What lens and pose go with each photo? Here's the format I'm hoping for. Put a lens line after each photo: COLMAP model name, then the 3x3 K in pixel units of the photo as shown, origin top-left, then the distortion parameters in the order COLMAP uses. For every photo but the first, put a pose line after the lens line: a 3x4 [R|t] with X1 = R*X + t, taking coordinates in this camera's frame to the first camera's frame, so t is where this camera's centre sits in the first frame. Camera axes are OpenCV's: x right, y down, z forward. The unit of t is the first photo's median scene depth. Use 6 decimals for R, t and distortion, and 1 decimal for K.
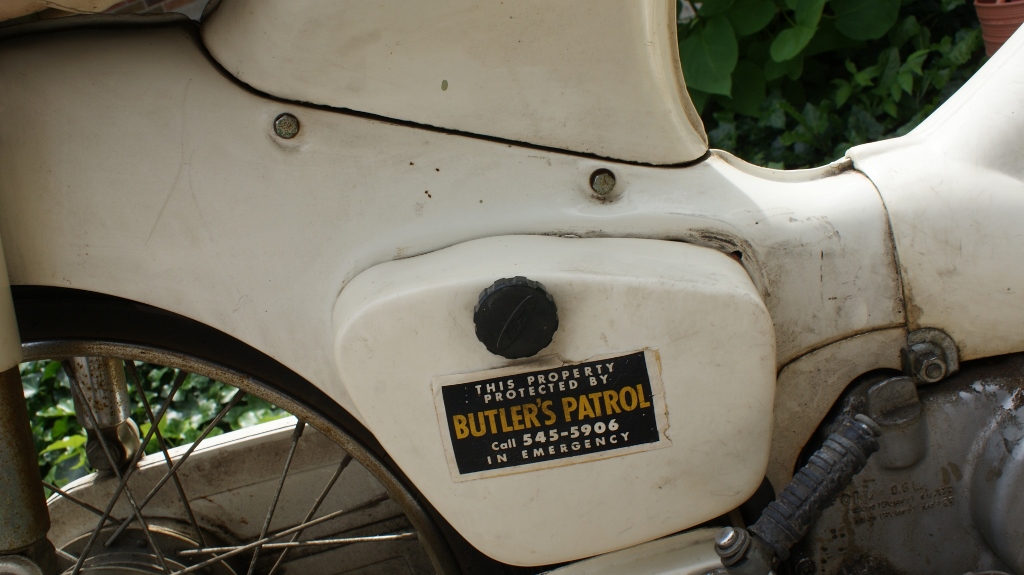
lens RADIAL K [[971.0, 0, 512.0], [0, 971.0, 287.5], [0, 0, 1]] dist [-0.101261, 0.014886]
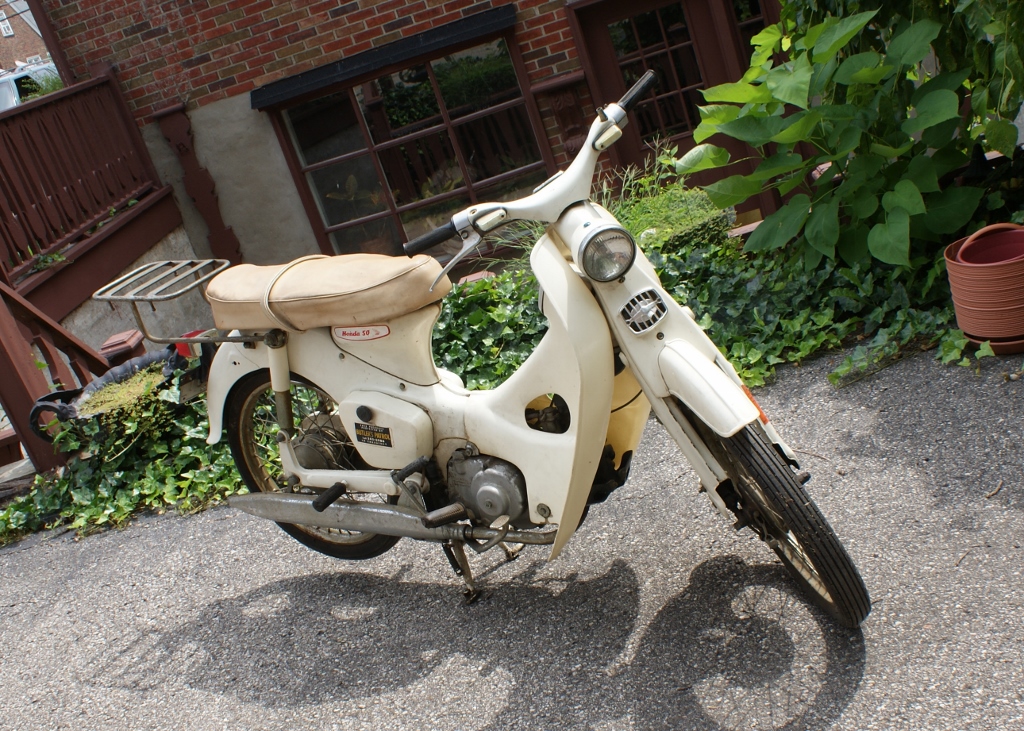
lens RADIAL K [[1201.4, 0, 512.0], [0, 1201.4, 365.5], [0, 0, 1]] dist [-0.175343, 0.171076]
pose [[0.843908, 0.265527, -0.466169, 3.152990], [-0.175404, 0.957735, 0.227985, -1.593298], [0.507003, -0.110631, 0.854815, -3.480497]]
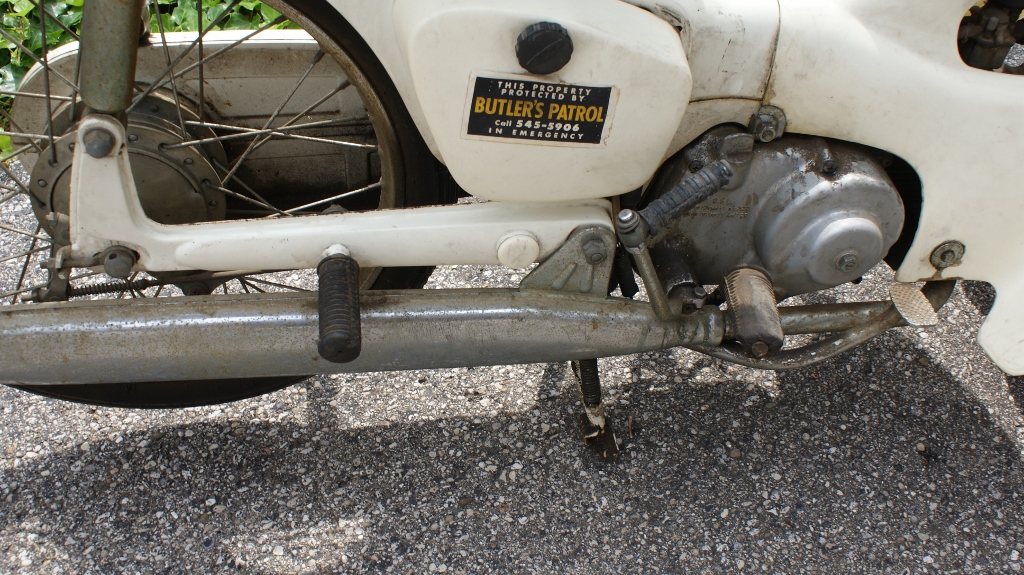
lens RADIAL K [[1034.8, 0, 512.0], [0, 1034.8, 287.5], [0, 0, 1]] dist [-0.139543, 0.145962]
pose [[0.933668, 0.178793, 0.310318, -0.439199], [-0.290548, 0.884744, 0.364431, -0.192095], [-0.209394, -0.430420, 0.878005, -0.488441]]
